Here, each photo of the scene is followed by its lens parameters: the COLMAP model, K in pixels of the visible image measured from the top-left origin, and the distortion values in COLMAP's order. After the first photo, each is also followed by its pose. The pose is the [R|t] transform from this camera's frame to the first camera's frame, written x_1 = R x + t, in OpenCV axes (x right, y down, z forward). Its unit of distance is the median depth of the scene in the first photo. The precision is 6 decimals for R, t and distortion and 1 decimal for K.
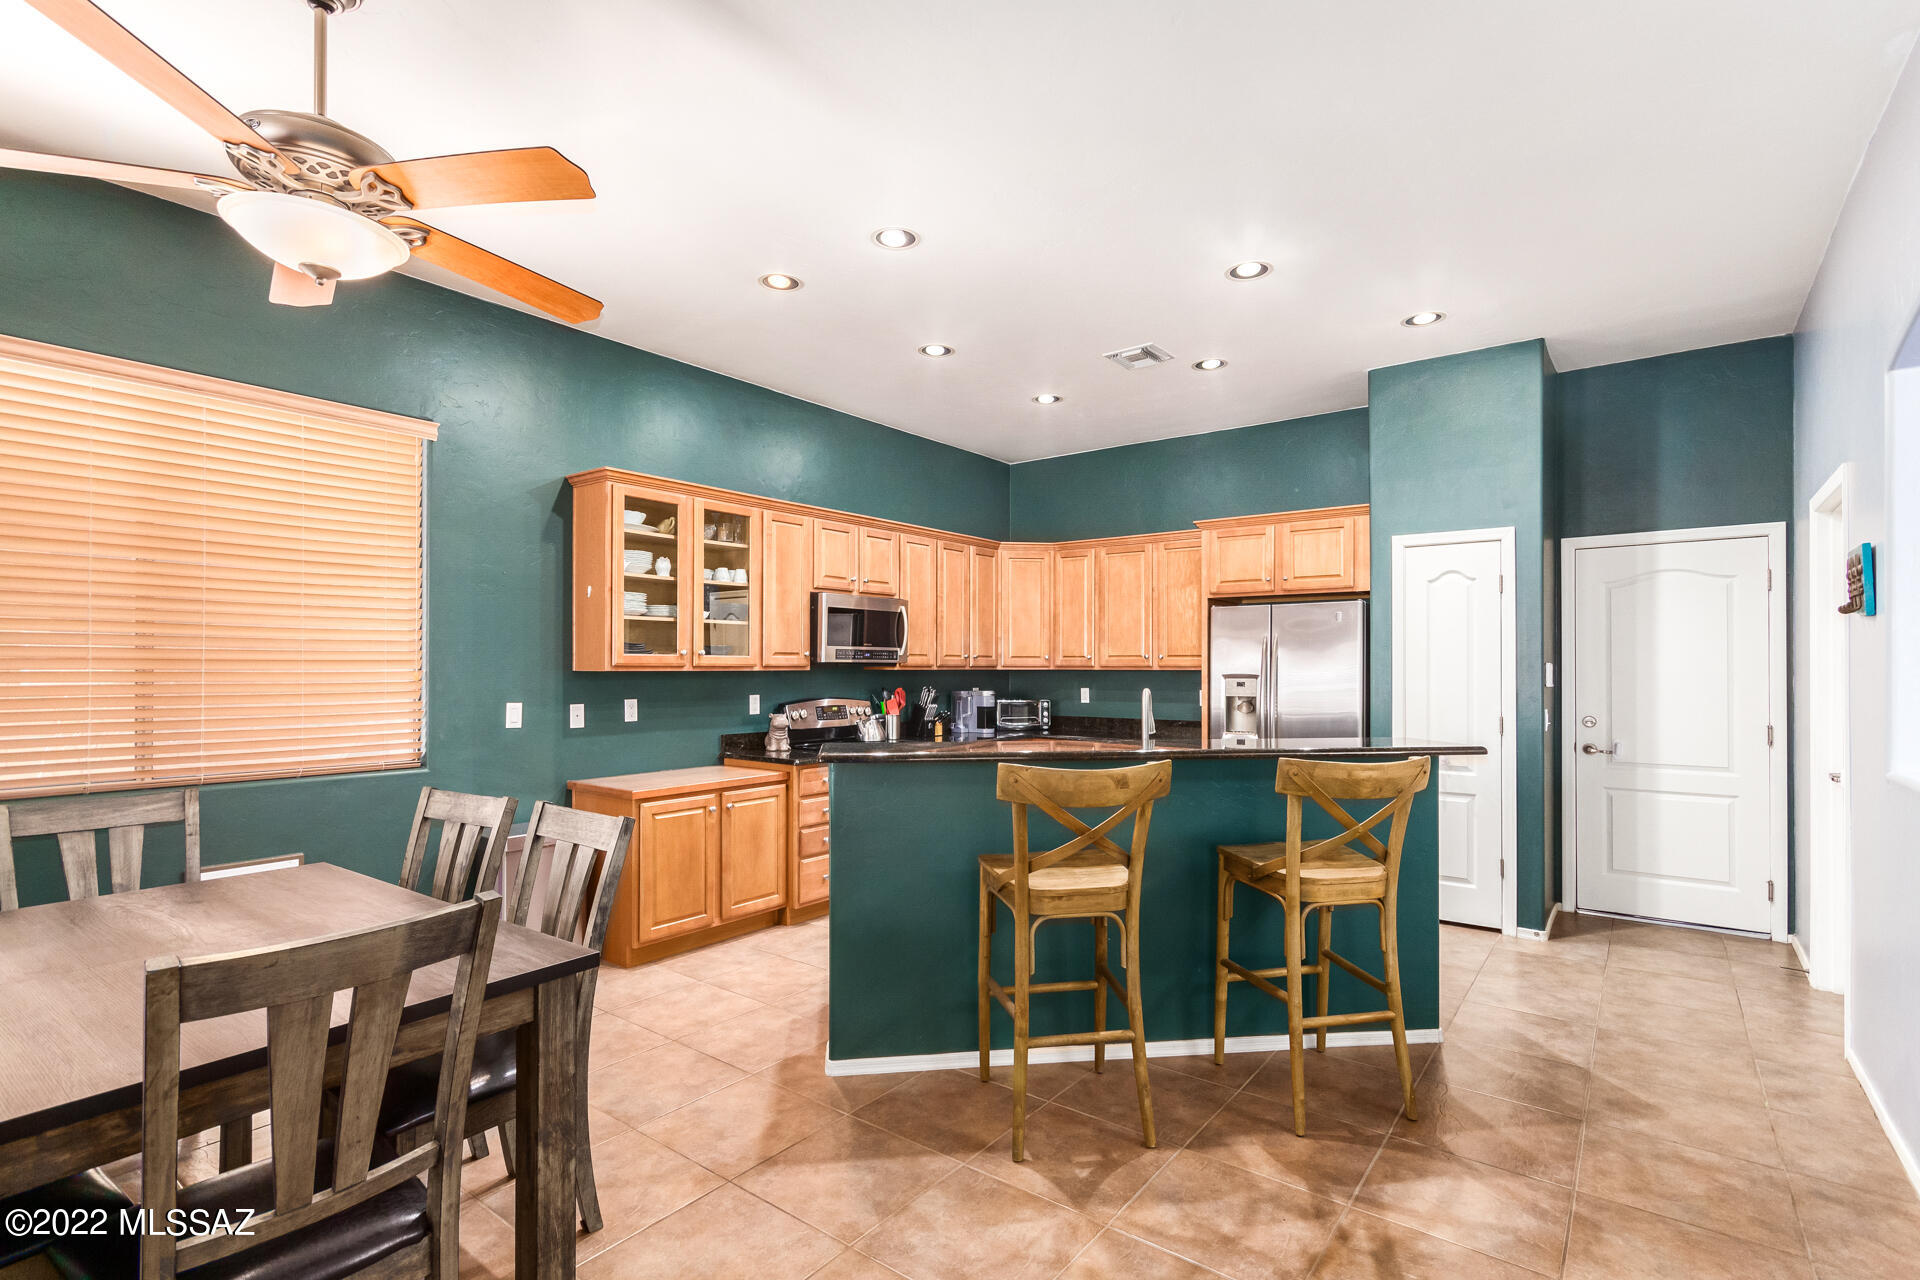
lens RADIAL K [[912.9, 0, 961.0], [0, 912.9, 657.6], [0, 0, 1]] dist [-0.002039, 0.000166]
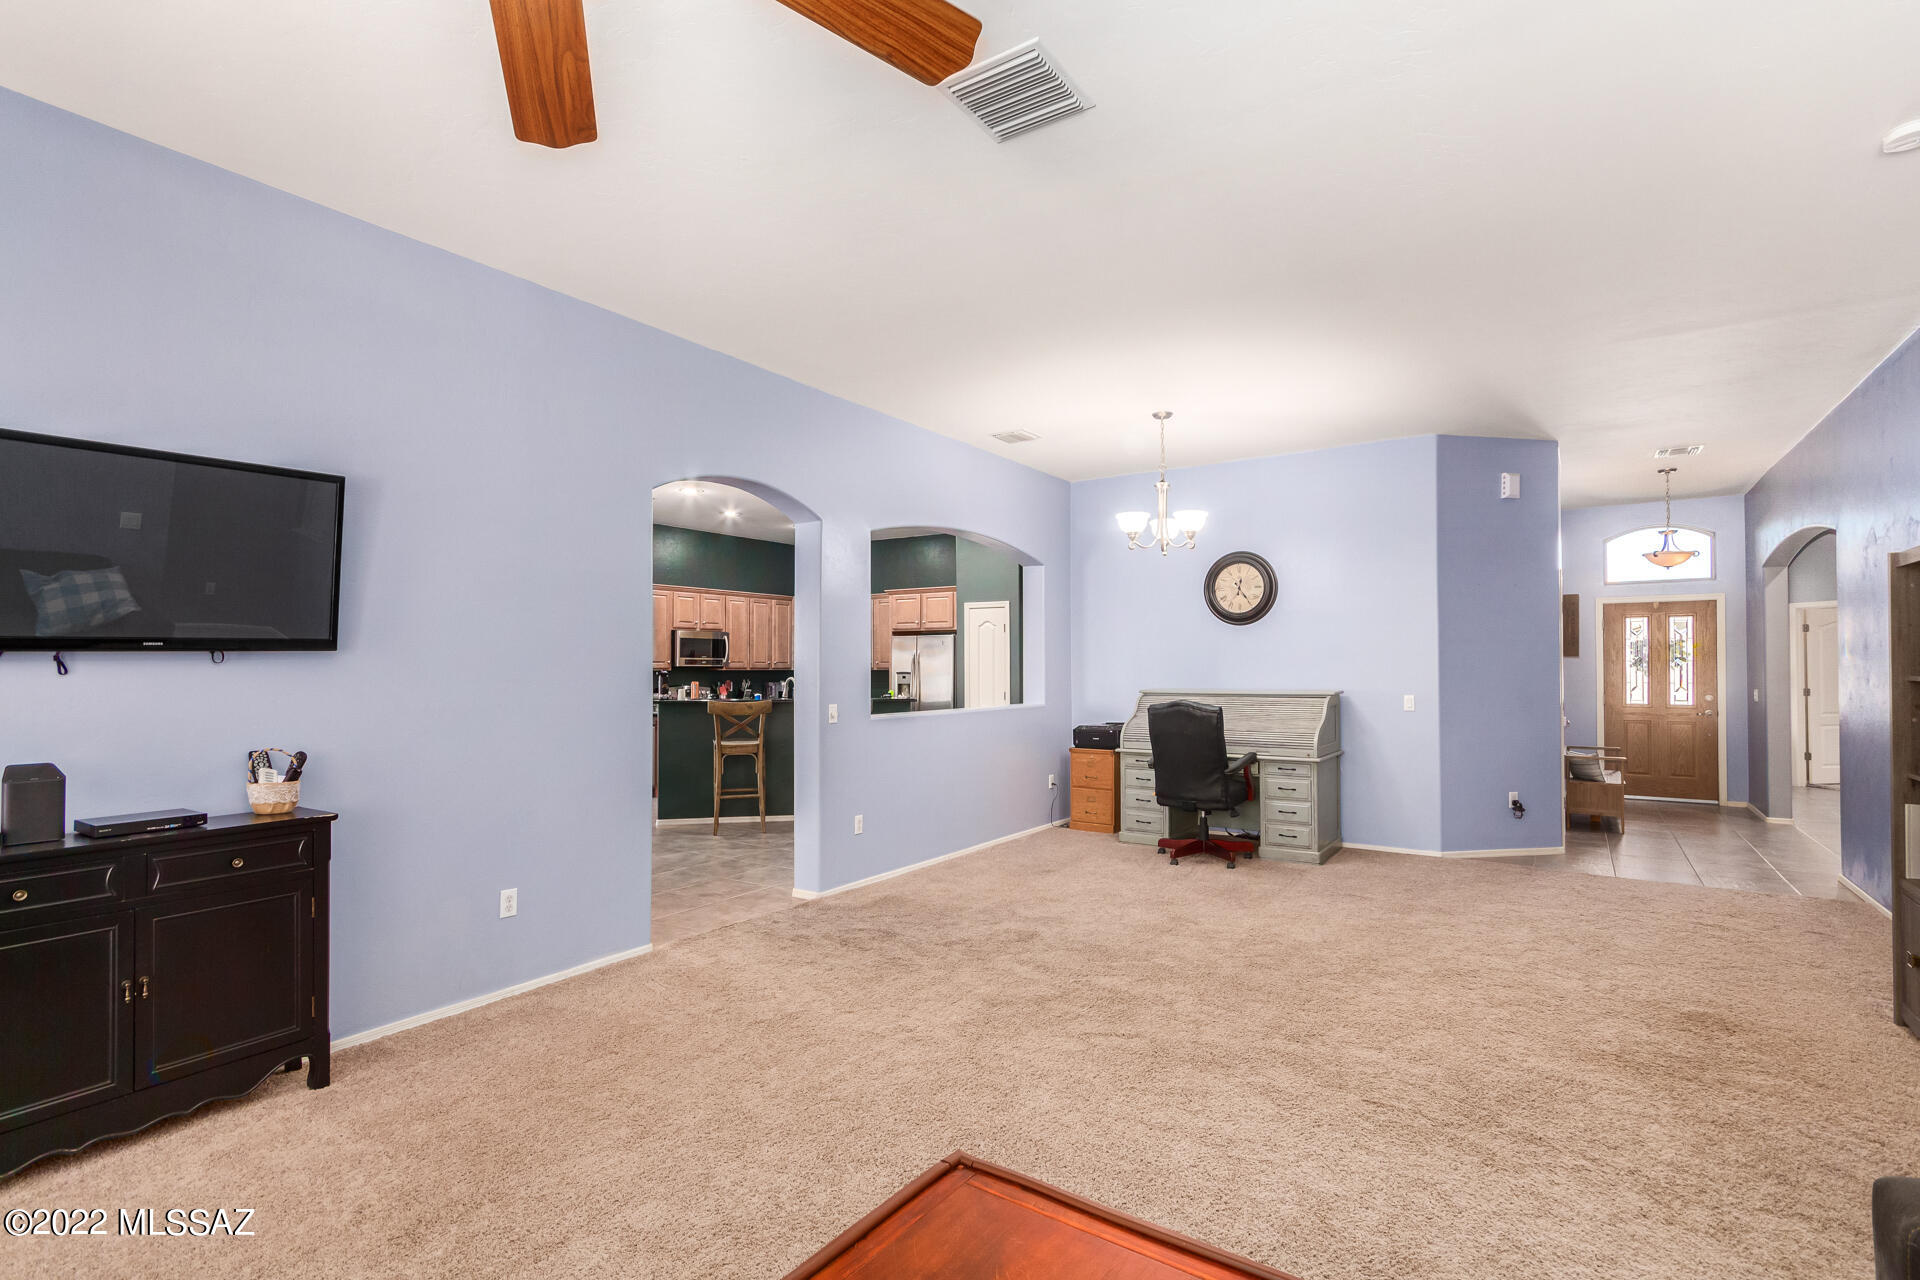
lens RADIAL K [[912.9, 0, 961.0], [0, 912.9, 657.6], [0, 0, 1]] dist [-0.002039, 0.000166]
pose [[0.998089, -0.002326, 0.061749, 0.332701], [0.002508, 0.999993, -0.002877, -0.006378], [-0.061742, 0.003027, 0.998088, -0.980146]]
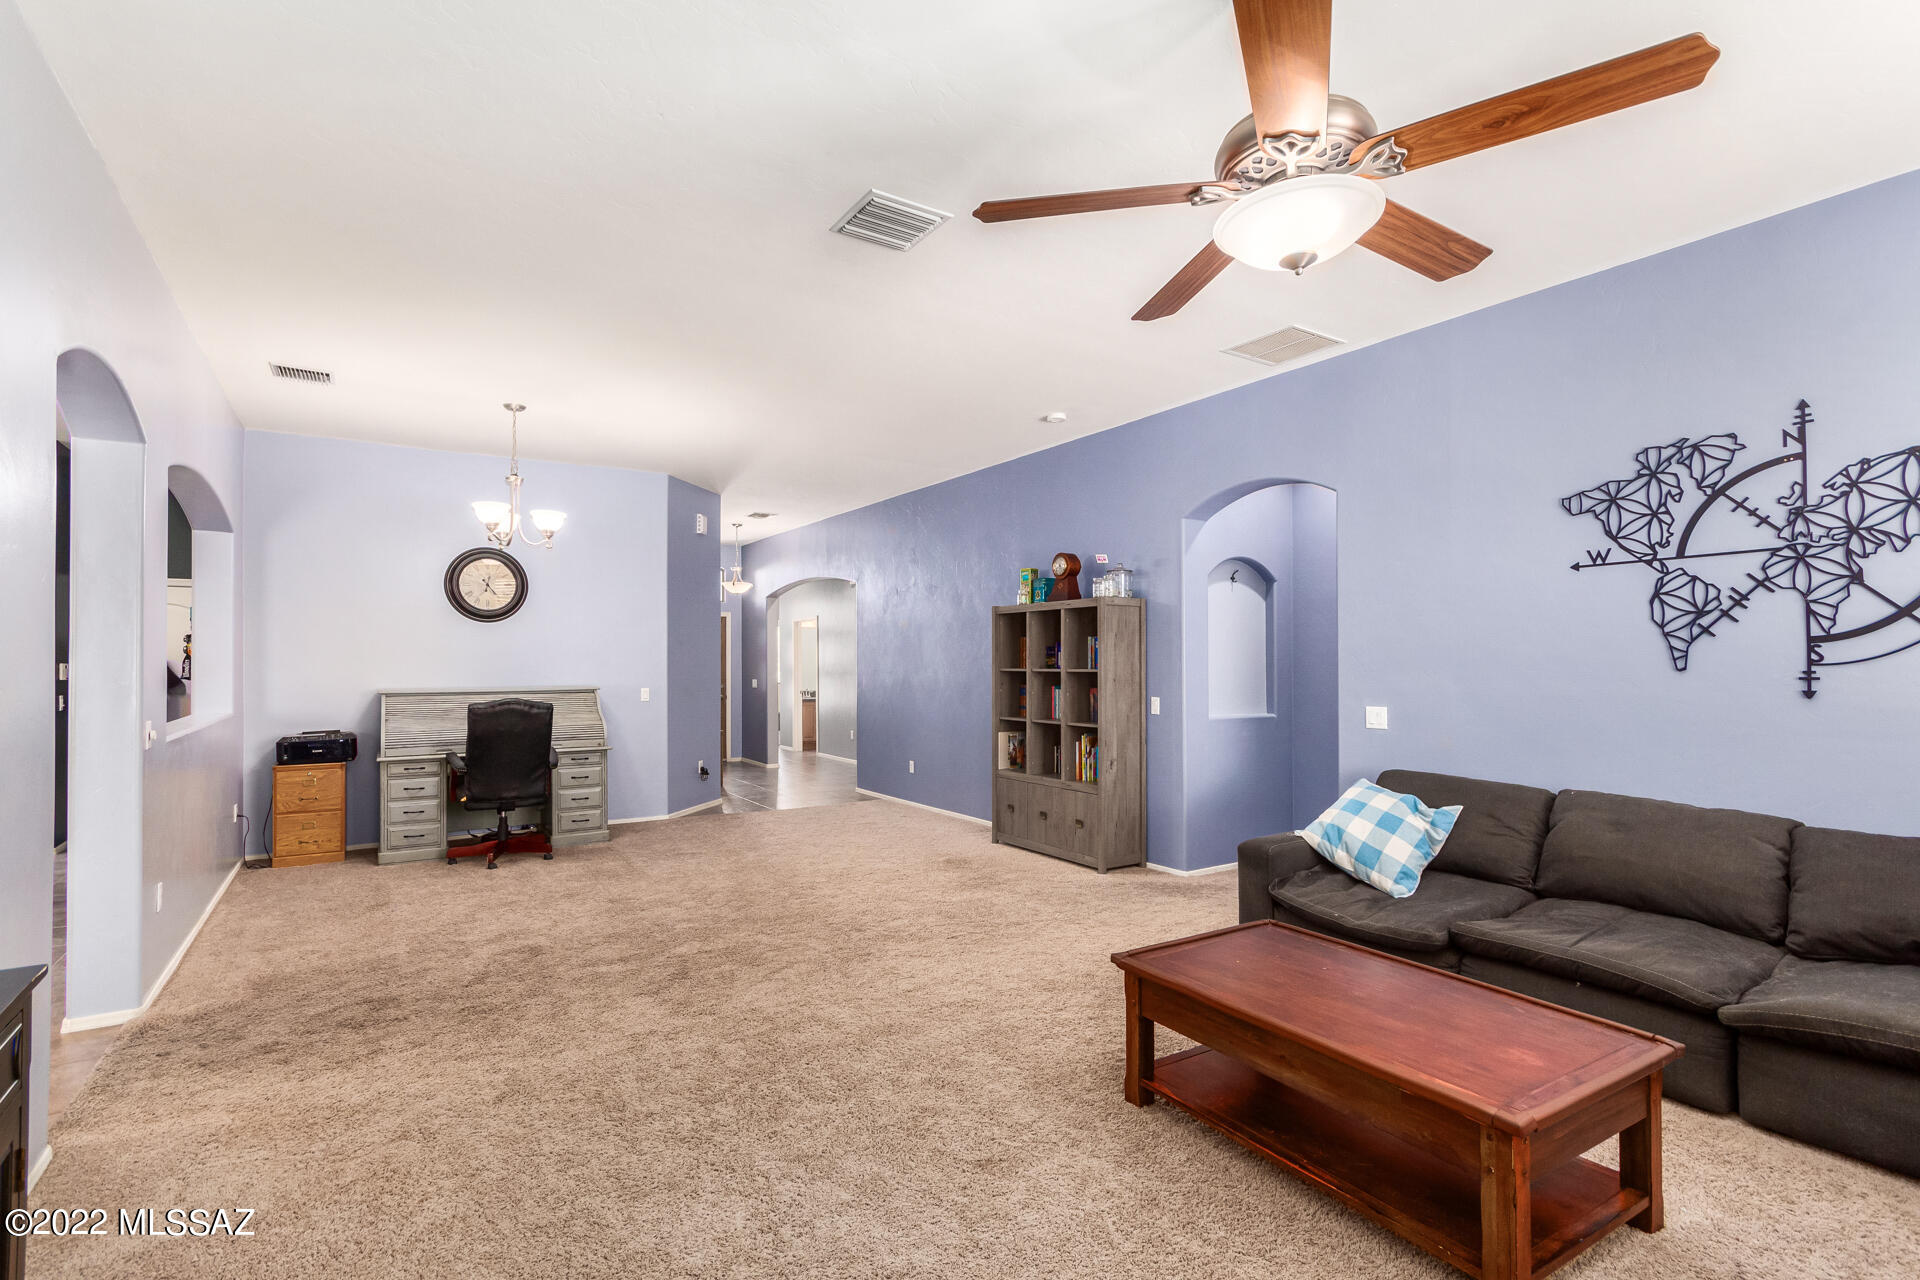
lens RADIAL K [[896.0, 0, 965.7], [0, 896.0, 653.9], [0, 0, 1]] dist [0.001416, 0.000324]
pose [[0.327889, 0.007232, 0.944689, -0.204834], [-0.005555, 0.999968, -0.005728, -0.007039], [-0.944700, -0.003370, 0.327919, -0.736695]]
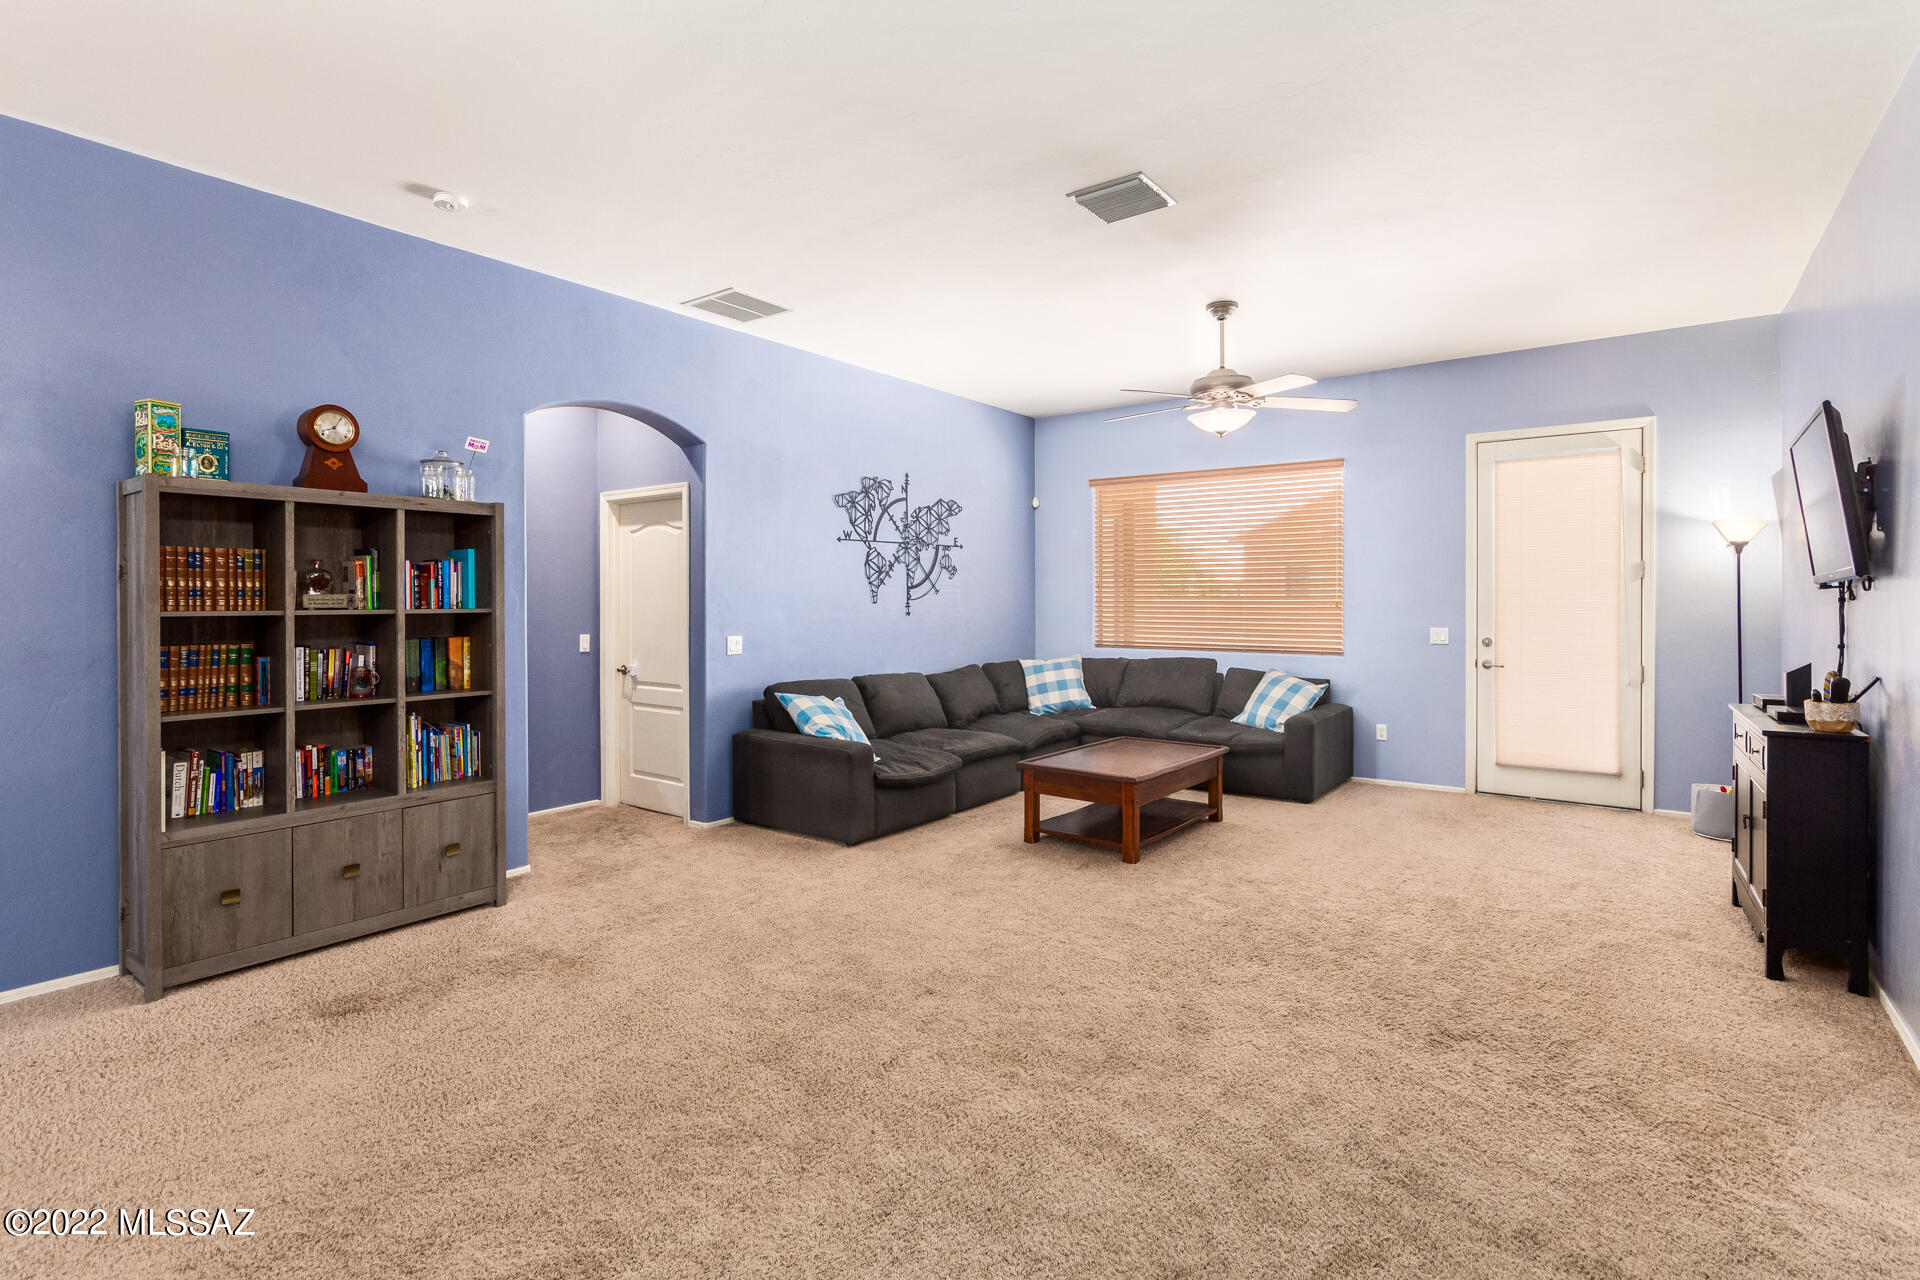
lens RADIAL K [[894.8, 0, 953.7], [0, 894.8, 601.4], [0, 0, 1]] dist [0.000940, 0.000128]
pose [[-0.999997, 0.002191, 0.001015, 0.532622], [0.002184, 0.999979, -0.006091, 0.004909], [-0.001028, -0.006089, -0.999981, 0.256830]]
